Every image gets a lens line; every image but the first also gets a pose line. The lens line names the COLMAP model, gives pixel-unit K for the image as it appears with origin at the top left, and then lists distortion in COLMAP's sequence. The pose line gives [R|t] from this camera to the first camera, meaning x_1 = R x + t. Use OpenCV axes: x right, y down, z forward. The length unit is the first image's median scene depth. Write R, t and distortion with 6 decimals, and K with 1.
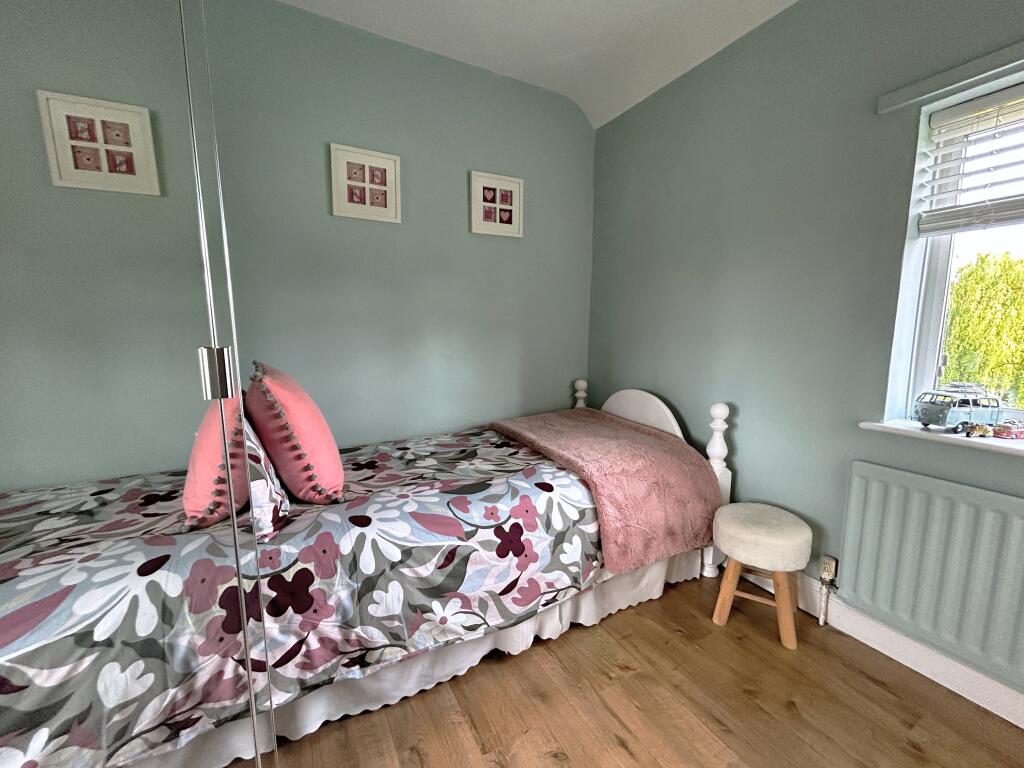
lens RADIAL K [[413.3, 0, 507.6], [0, 413.3, 386.9], [0, 0, 1]] dist [-0.003614, 0.001720]
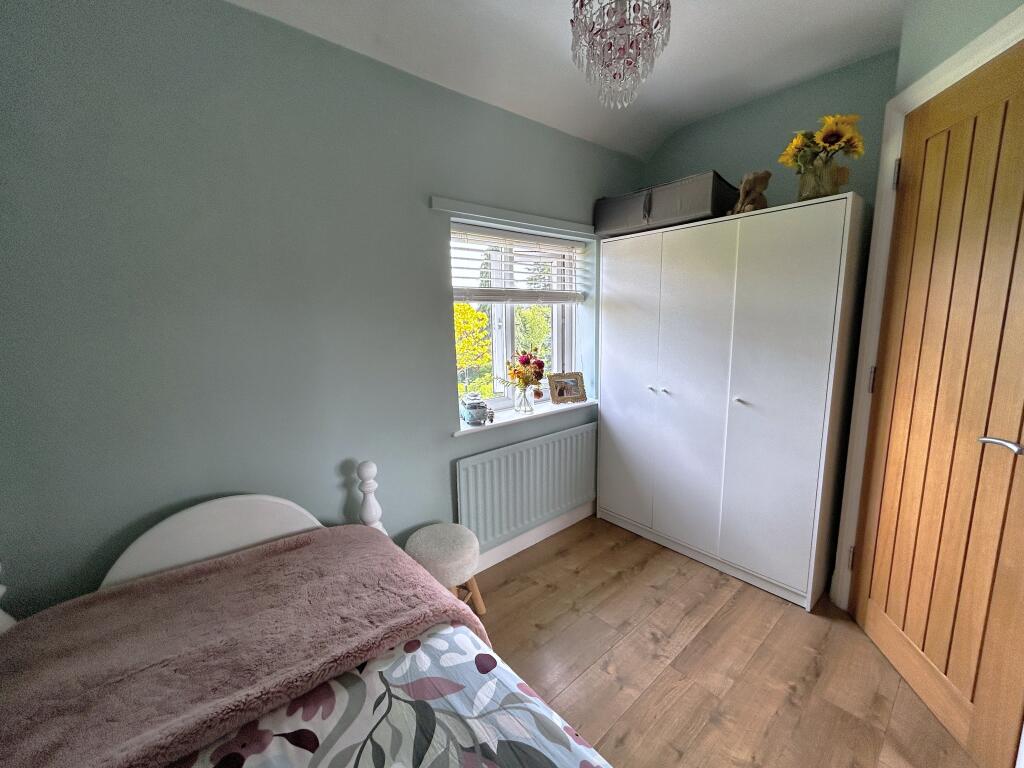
lens RADIAL K [[413.3, 0, 506.4], [0, 413.3, 382.3], [0, 0, 1]] dist [-0.003614, 0.001720]
pose [[-0.219540, -0.148375, 0.964255, -0.433089], [0.147991, 0.971865, 0.183241, -0.272433], [-0.964314, 0.182930, -0.191405, 0.921538]]
